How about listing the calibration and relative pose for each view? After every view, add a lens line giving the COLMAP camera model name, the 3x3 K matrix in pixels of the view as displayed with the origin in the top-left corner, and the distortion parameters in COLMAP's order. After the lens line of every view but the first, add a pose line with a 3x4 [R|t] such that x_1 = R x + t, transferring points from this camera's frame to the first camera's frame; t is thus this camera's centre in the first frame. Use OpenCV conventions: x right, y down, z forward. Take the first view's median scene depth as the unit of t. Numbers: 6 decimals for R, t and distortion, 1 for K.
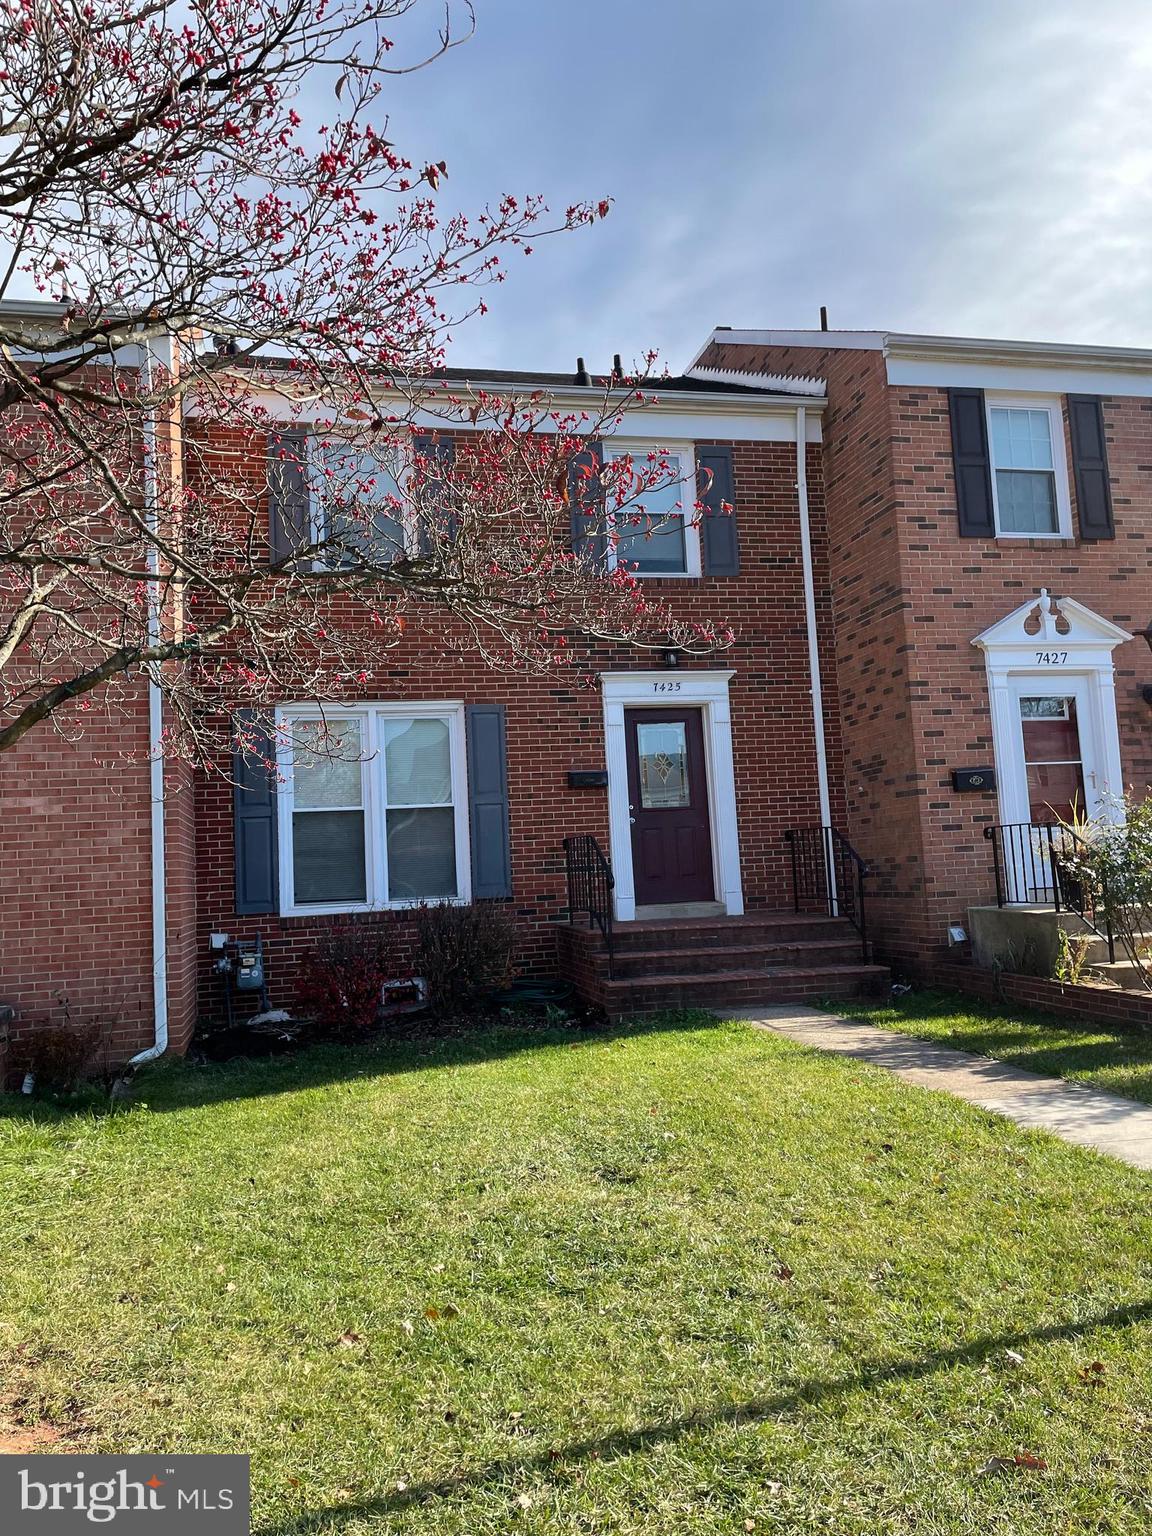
lens RADIAL K [[1146.9, 0, 576.0], [0, 1146.9, 768.0], [0, 0, 1]] dist [0.089280, -0.112522]
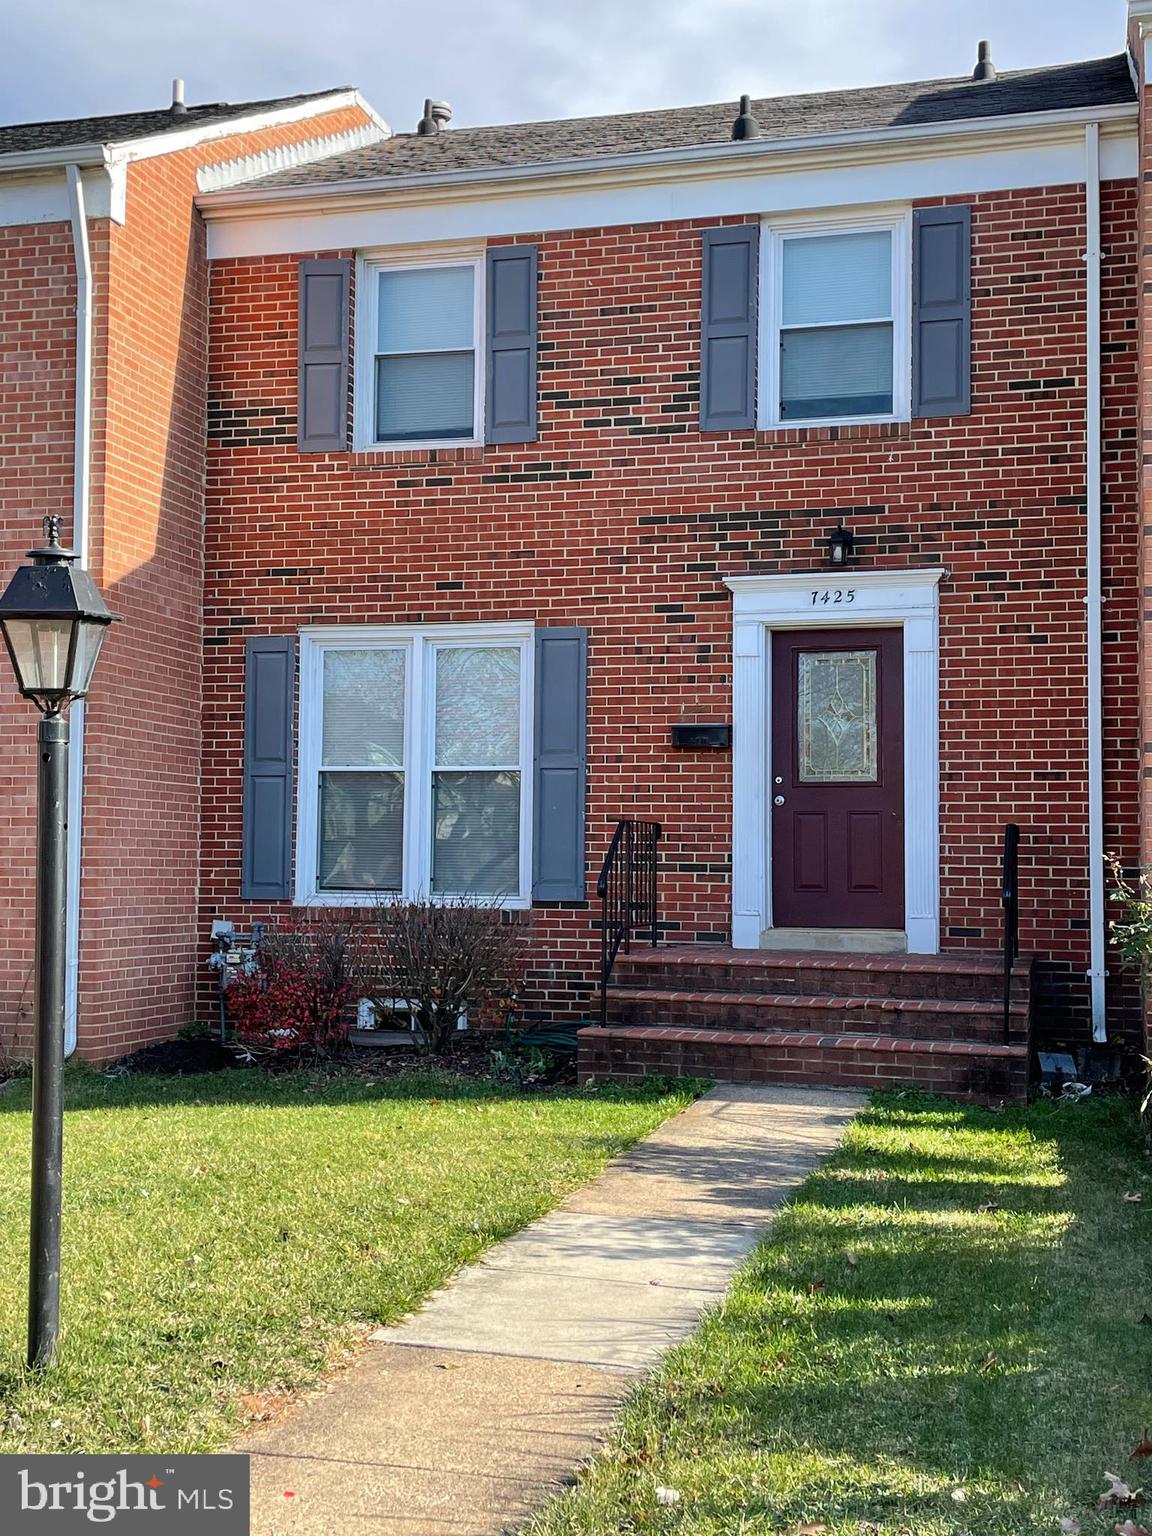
lens RADIAL K [[1892.6, 0, 576.0], [0, 1892.6, 768.0], [0, 0, 1]] dist [0.140327, -0.359793]
pose [[0.872091, 0.032808, -0.488243, 0.490024], [-0.010263, 0.998757, 0.048782, -0.025322], [0.489237, -0.037531, 0.871343, -0.012478]]
